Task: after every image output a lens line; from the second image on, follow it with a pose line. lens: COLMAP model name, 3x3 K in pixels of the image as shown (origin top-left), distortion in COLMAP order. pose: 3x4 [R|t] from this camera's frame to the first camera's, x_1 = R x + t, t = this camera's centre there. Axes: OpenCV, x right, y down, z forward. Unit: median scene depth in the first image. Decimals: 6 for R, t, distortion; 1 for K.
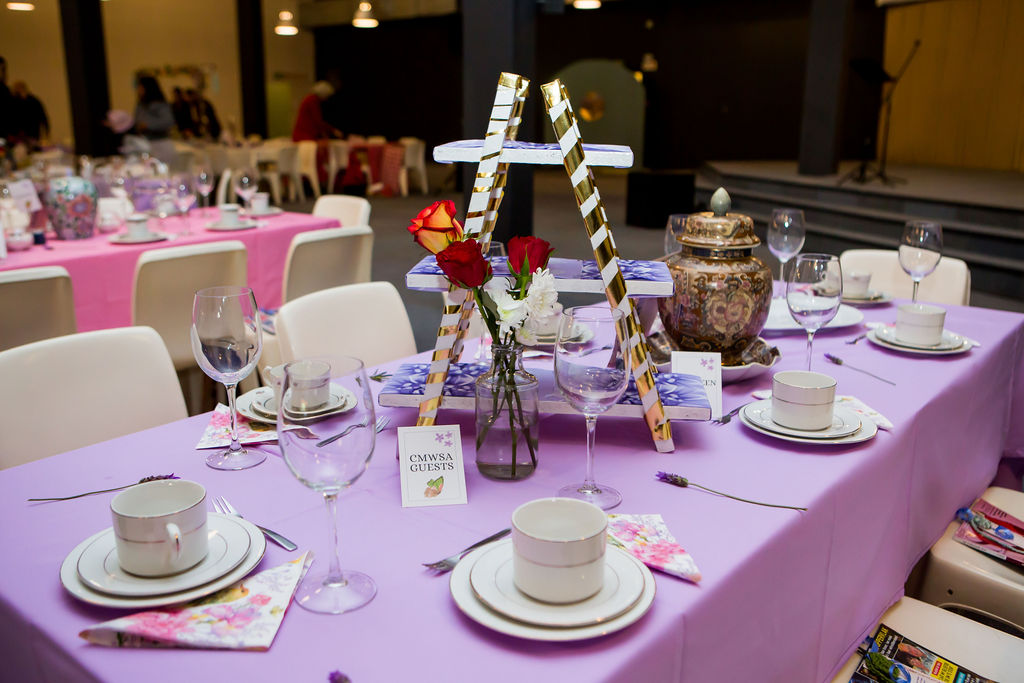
lens RADIAL K [[873.0, 0, 512.0], [0, 873.0, 341.5], [0, 0, 1]] dist [-0.003549, 0.008704]
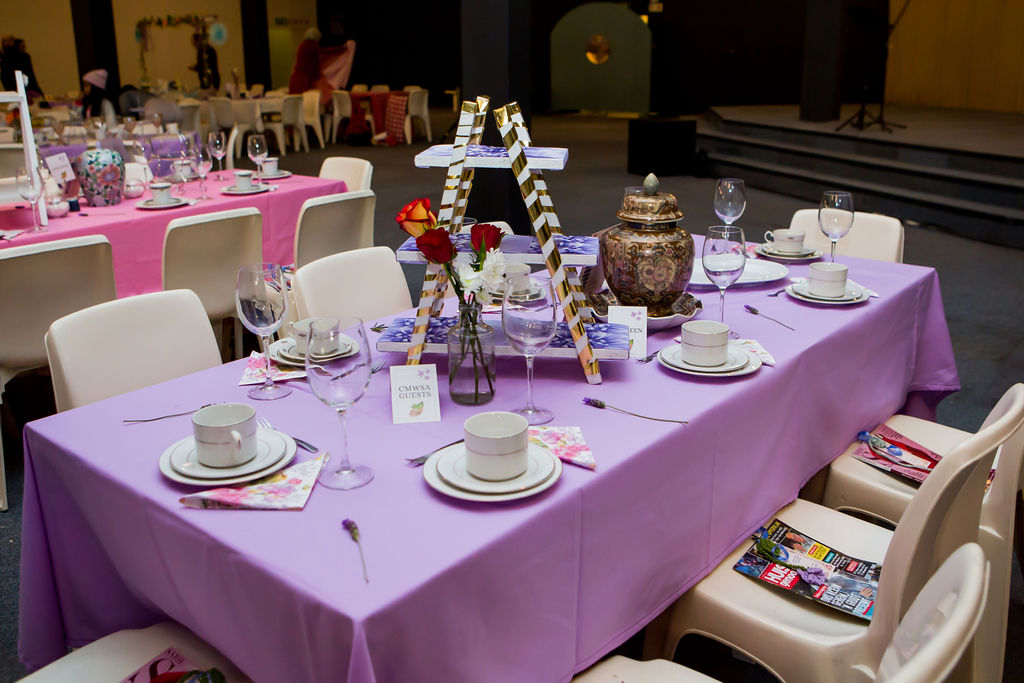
lens RADIAL K [[879.1, 0, 512.0], [0, 879.1, 303.0], [0, 0, 1]] dist [0.001052, 0.001298]
pose [[0.999893, -0.011664, -0.008824, 0.059283], [0.011807, 0.999798, 0.016286, -0.016541], [0.008632, -0.016389, 0.999828, -0.297361]]
